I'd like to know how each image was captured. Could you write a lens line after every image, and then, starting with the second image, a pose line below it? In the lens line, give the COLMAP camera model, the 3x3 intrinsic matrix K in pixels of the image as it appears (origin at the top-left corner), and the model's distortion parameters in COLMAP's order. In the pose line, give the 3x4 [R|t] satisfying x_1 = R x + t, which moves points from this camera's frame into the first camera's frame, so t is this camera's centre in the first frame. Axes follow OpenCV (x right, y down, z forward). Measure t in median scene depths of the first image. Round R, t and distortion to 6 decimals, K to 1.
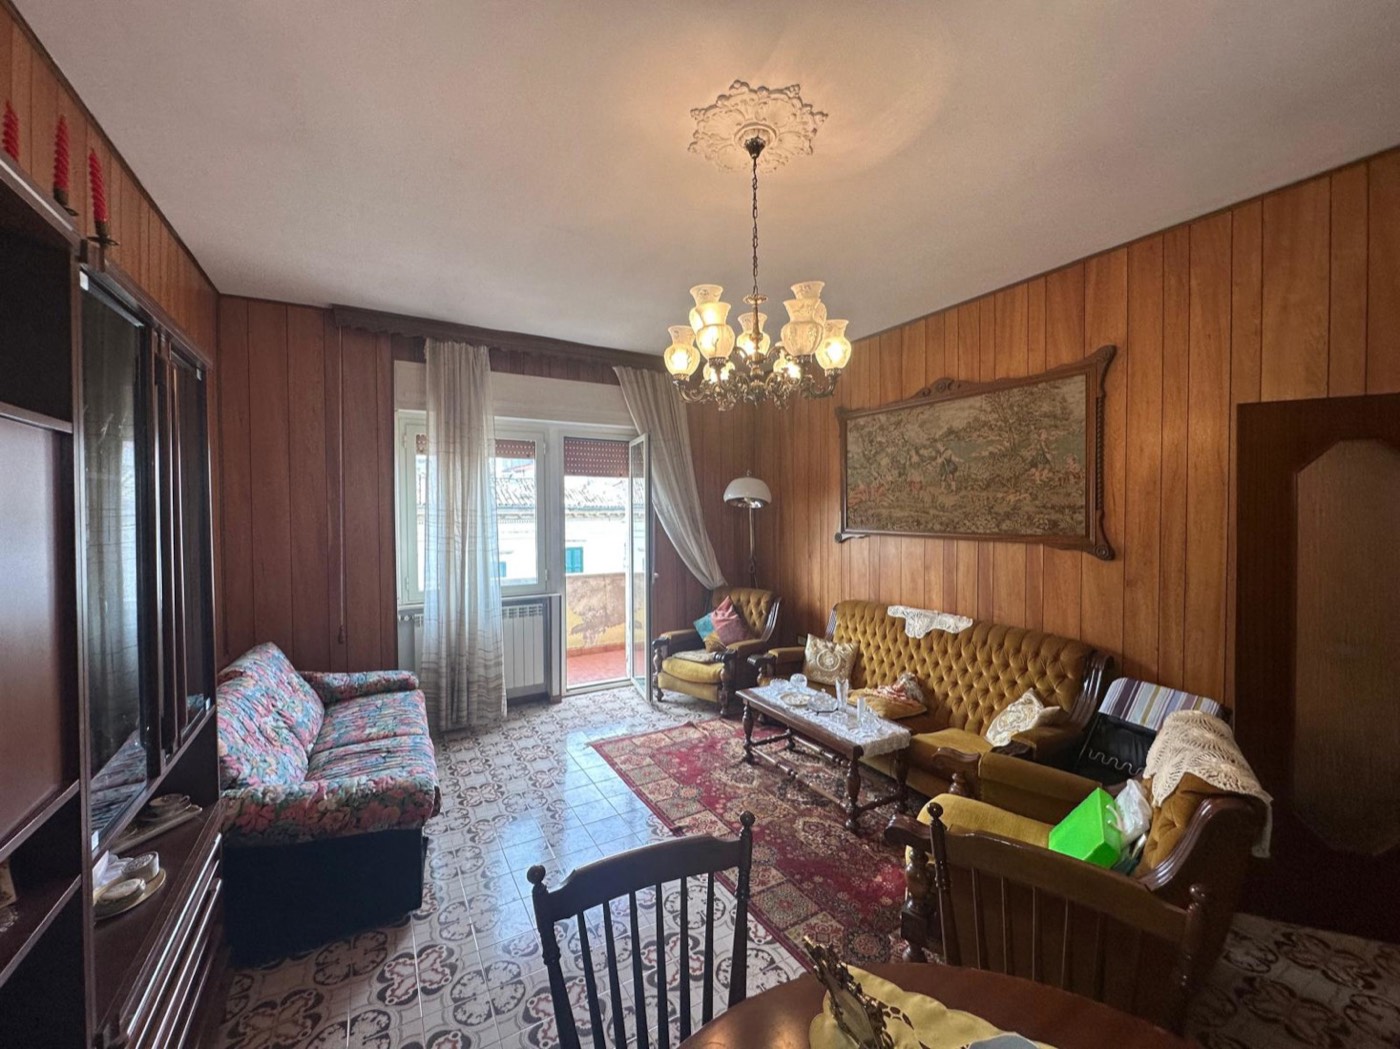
lens RADIAL K [[554.9, 0, 701.6], [0, 554.9, 523.7], [0, 0, 1]] dist [-0.006099, 0.000599]
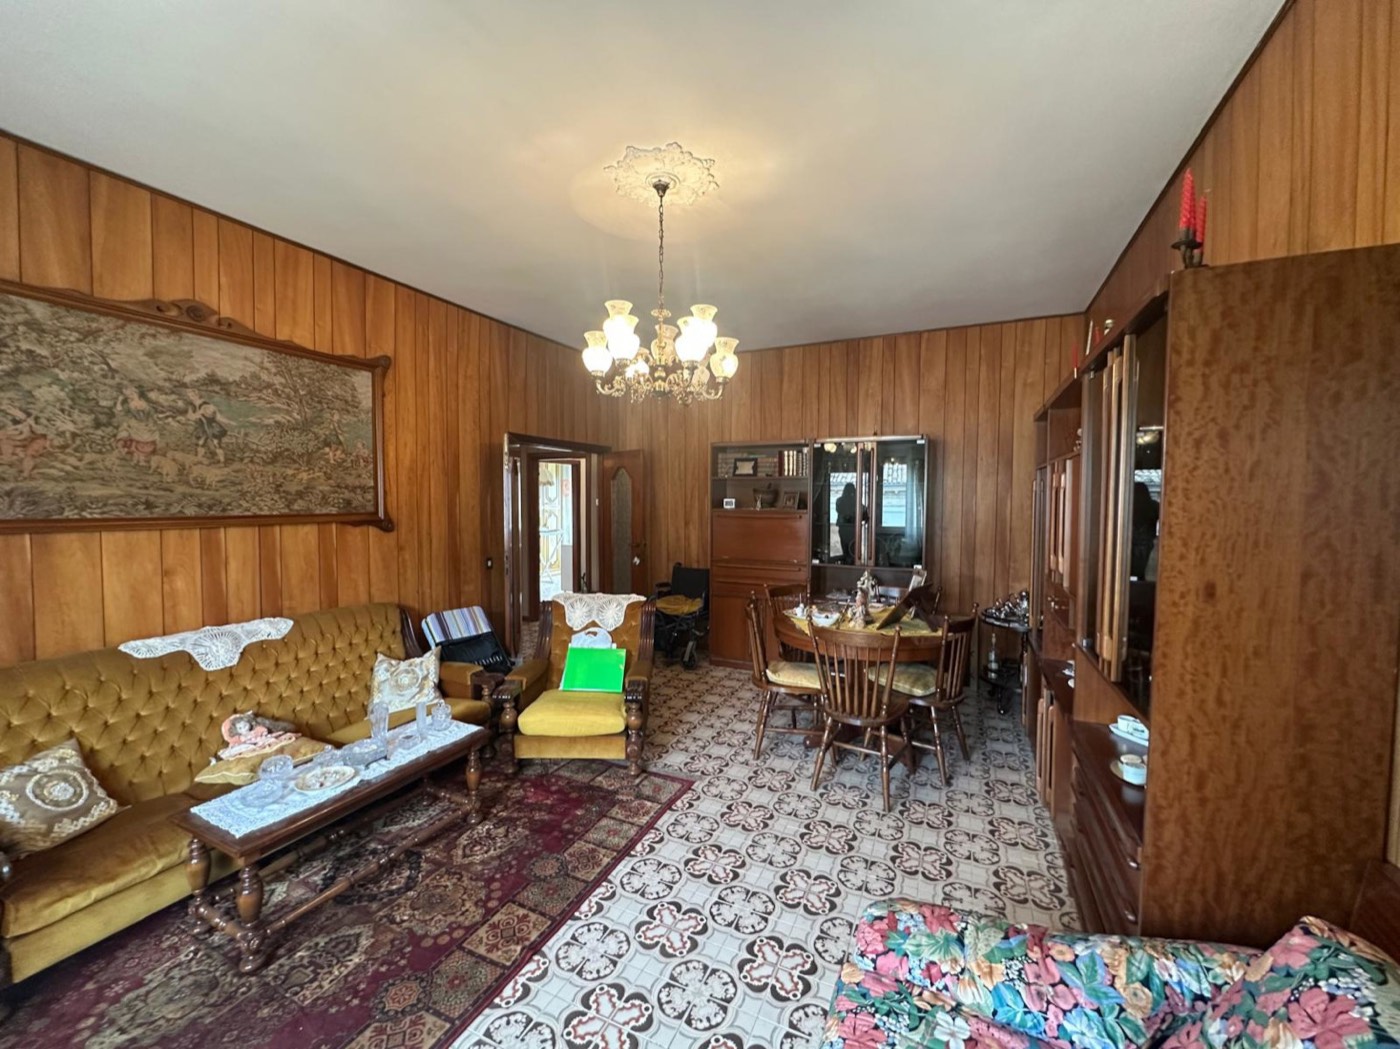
lens RADIAL K [[554.9, 0, 692.0], [0, 554.9, 524.9], [0, 0, 1]] dist [-0.006099, 0.000599]
pose [[-0.552553, -0.037503, 0.832633, -0.598374], [0.015708, 0.998341, 0.055391, -0.005394], [-0.833330, 0.043686, -0.551048, 1.007828]]
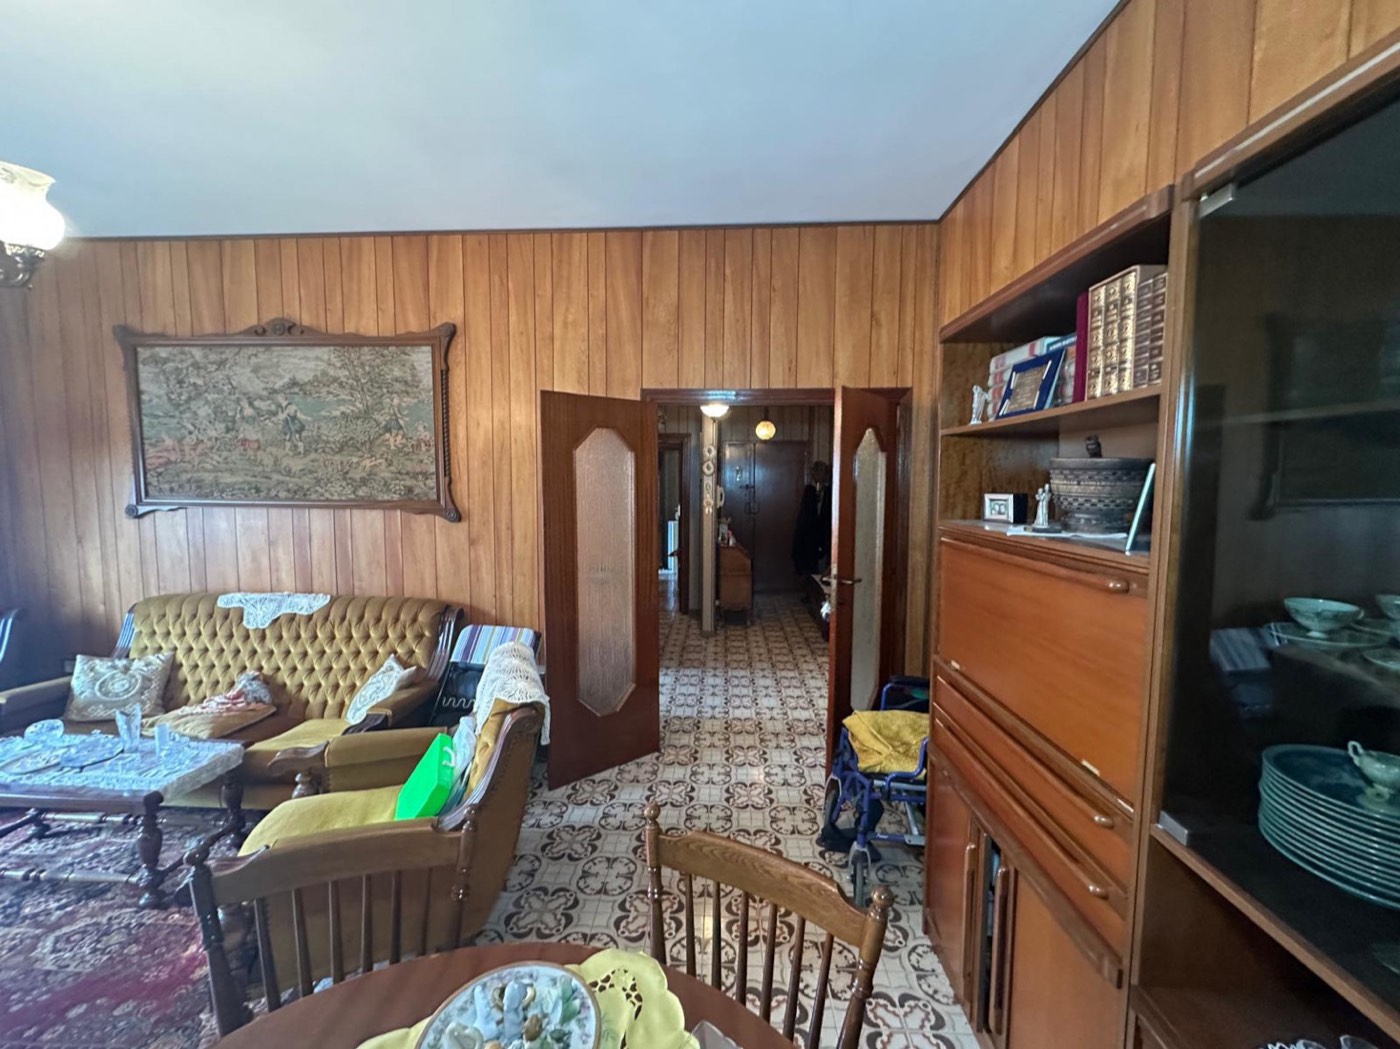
lens RADIAL K [[554.9, 0, 696.9], [0, 554.9, 522.7], [0, 0, 1]] dist [-0.006099, 0.000599]
pose [[0.546667, -0.056204, 0.835462, 0.070266], [0.009269, 0.998090, 0.061079, 0.003683], [-0.837299, -0.025646, 0.546144, 0.001053]]
